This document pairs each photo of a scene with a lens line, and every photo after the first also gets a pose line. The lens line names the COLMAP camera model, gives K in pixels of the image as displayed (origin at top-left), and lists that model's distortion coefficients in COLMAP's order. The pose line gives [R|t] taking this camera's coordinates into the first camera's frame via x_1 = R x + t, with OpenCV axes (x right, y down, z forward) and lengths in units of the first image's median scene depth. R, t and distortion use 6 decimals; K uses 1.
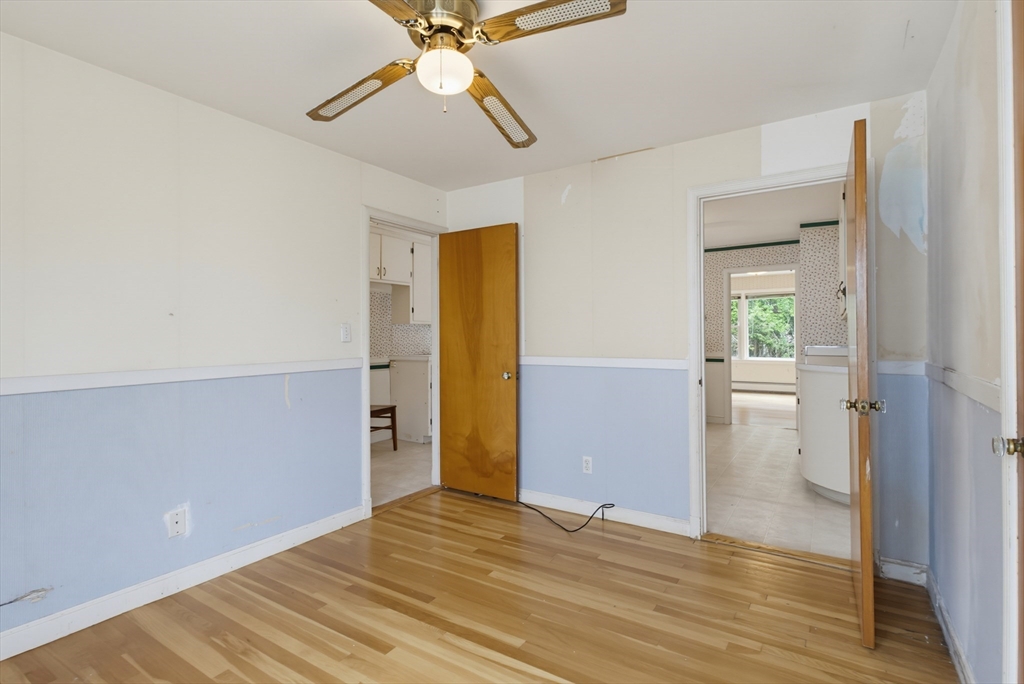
lens RADIAL K [[495.4, 0, 509.3], [0, 495.4, 328.2], [0, 0, 1]] dist [0.000696, 0.000122]
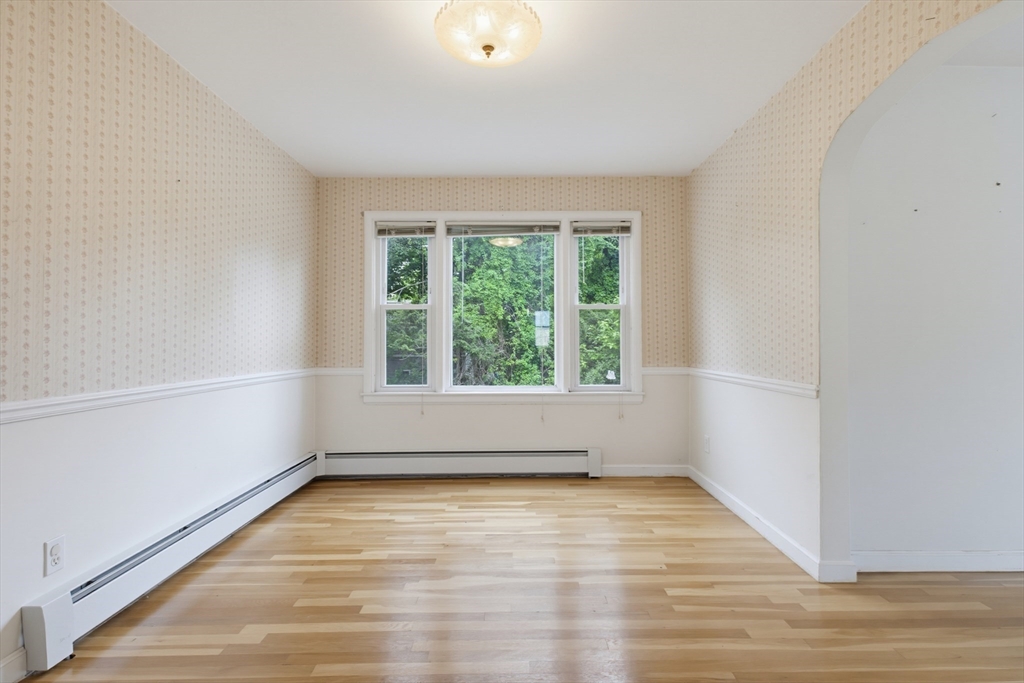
lens RADIAL K [[489.6, 0, 512.0], [0, 489.6, 341.5], [0, 0, 1]] dist [-0.026674, 0.000363]
pose [[0.838672, 0.004010, 0.544622, 0.312051], [-0.005284, 0.999986, 0.000774, 0.023306], [-0.544611, -0.003527, 0.838682, 0.651280]]
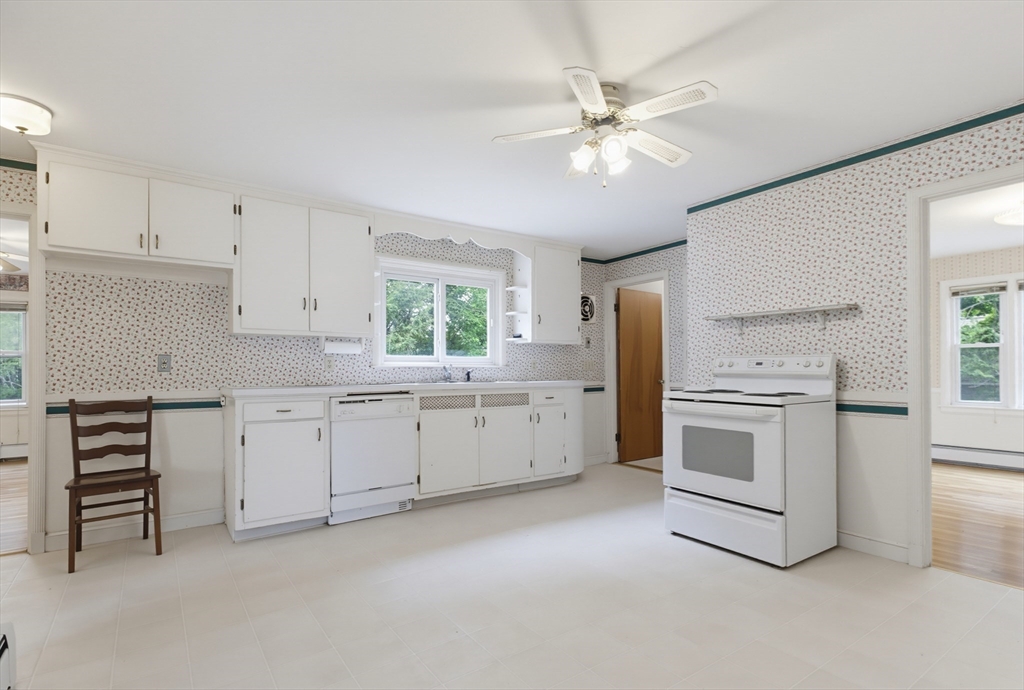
lens RADIAL K [[499.9, 0, 514.2], [0, 499.9, 366.3], [0, 0, 1]] dist [0.001823, 0.000370]
pose [[0.926507, -0.002124, -0.376272, 0.186744], [0.003376, 0.999991, 0.002669, 0.016576], [0.376263, -0.003743, 0.926506, 0.319576]]
